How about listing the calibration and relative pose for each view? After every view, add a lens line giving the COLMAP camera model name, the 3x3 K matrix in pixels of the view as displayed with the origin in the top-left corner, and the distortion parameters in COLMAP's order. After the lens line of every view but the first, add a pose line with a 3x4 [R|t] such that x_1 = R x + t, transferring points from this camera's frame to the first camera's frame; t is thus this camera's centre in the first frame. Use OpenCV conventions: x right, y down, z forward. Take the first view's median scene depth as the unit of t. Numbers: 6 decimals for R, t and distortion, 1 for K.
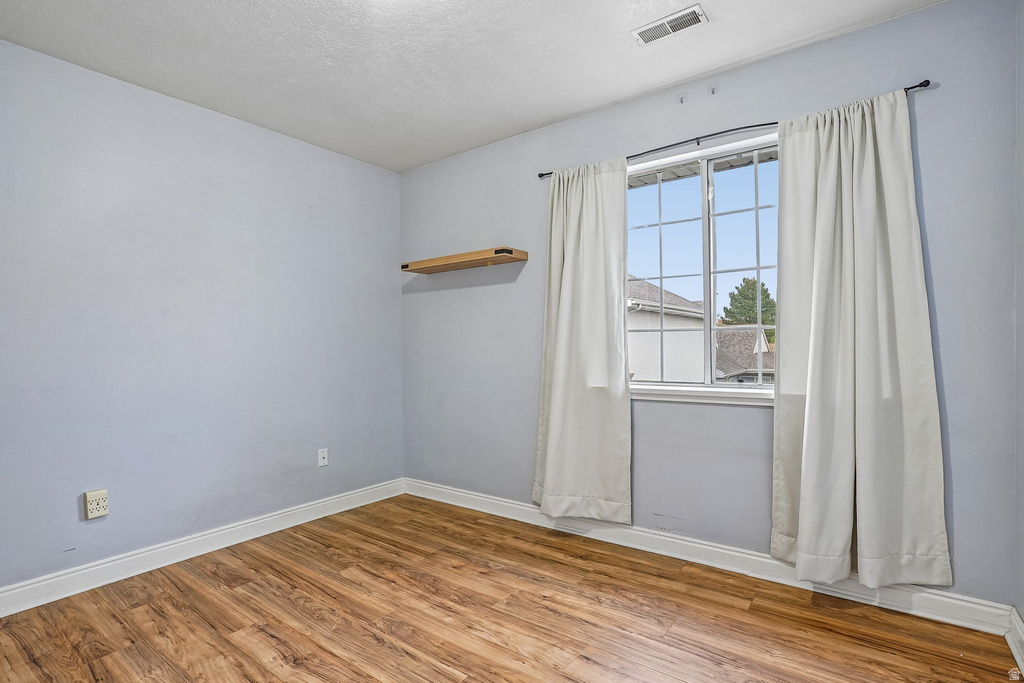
lens RADIAL K [[500.6, 0, 514.5], [0, 500.6, 340.1], [0, 0, 1]] dist [-0.046776, 0.016991]
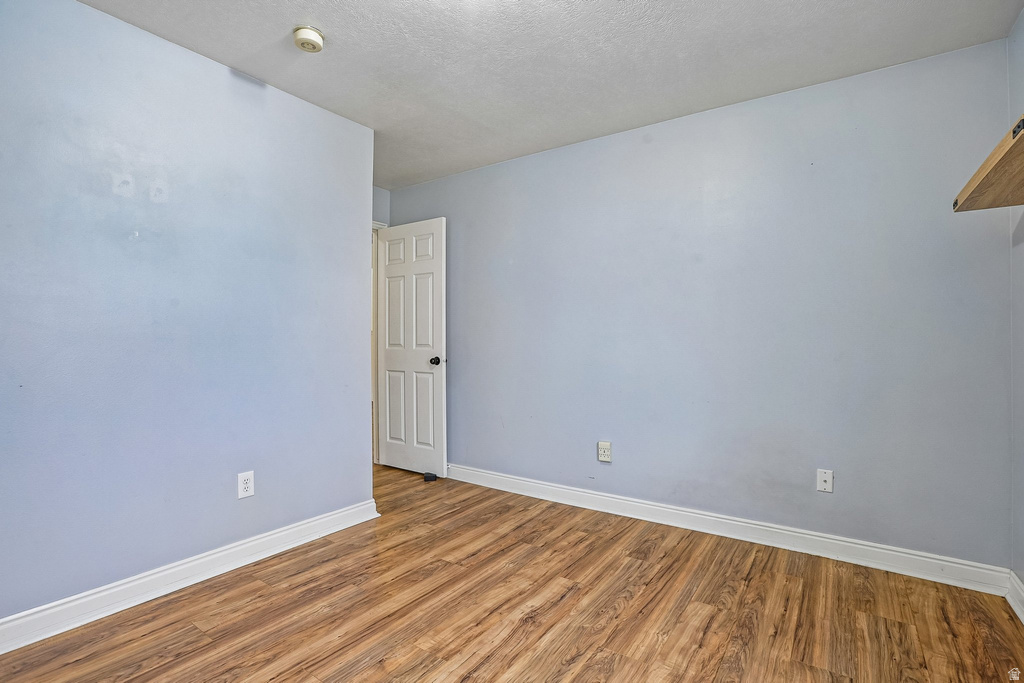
lens RADIAL K [[485.4, 0, 509.0], [0, 485.4, 339.7], [0, 0, 1]] dist [-0.044785, 0.014647]
pose [[0.033645, 0.018413, -0.999264, 0.462444], [0.012221, 0.999748, 0.018833, -0.005509], [0.999359, -0.012846, 0.033412, 0.662239]]
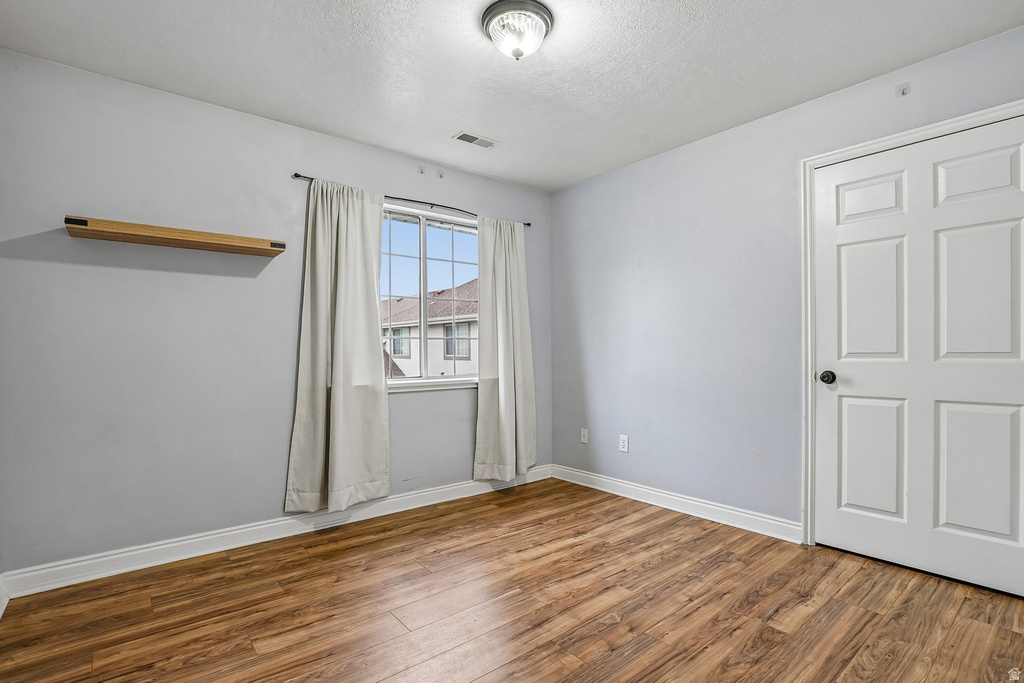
lens RADIAL K [[485.4, 0, 501.8], [0, 485.4, 344.5], [0, 0, 1]] dist [-0.044785, 0.014647]
pose [[0.261644, 0.018876, 0.964980, -0.964021], [-0.014224, 0.999776, -0.015700, 0.013874], [-0.965060, -0.009618, 0.261854, 0.473867]]
